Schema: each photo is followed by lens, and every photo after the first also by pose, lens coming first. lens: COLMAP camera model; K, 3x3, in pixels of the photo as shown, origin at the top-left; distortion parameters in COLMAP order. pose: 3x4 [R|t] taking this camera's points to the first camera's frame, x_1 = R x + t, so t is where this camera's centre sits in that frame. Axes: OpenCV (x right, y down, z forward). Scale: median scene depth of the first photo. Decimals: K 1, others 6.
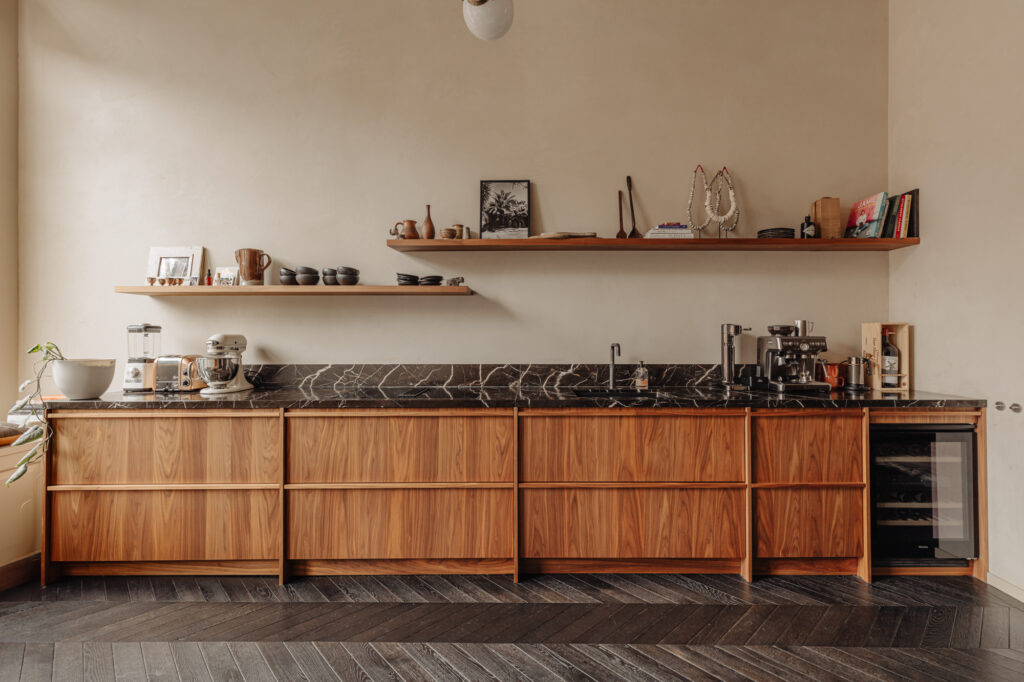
lens RADIAL K [[457.8, 0, 516.3], [0, 457.8, 333.4], [0, 0, 1]] dist [-0.000778, -0.000132]
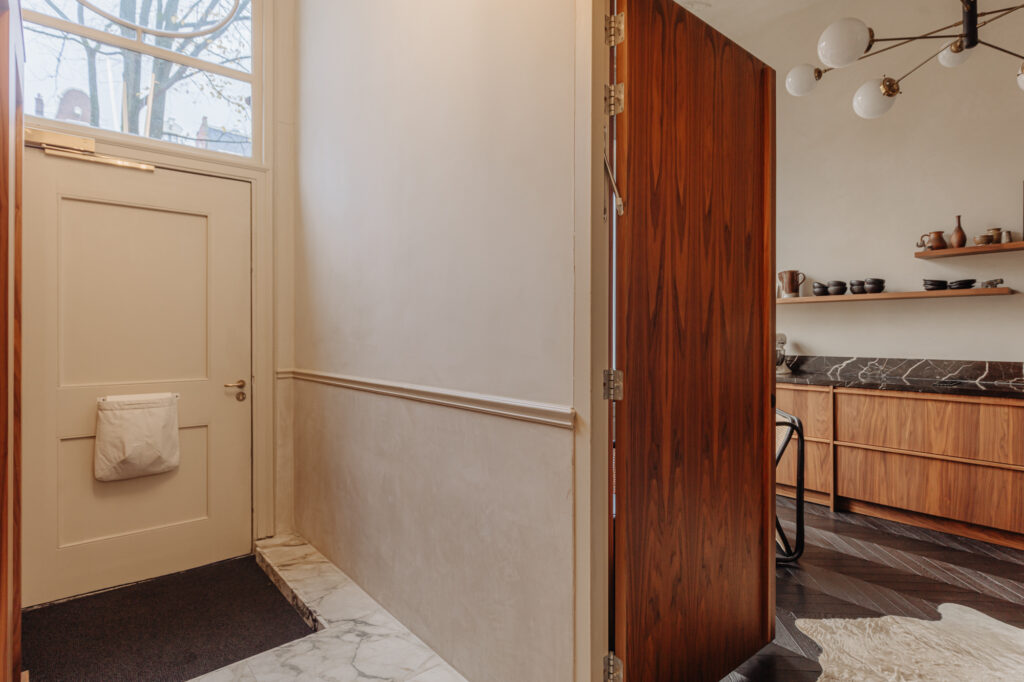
lens RADIAL K [[520.3, 0, 512.9], [0, 520.3, 332.3], [0, 0, 1]] dist [-0.001097, 0.000743]
pose [[0.685078, -0.001701, -0.728468, -0.018703], [0.004848, 0.999986, 0.002224, -0.008949], [0.728454, -0.005056, 0.685076, -0.762285]]
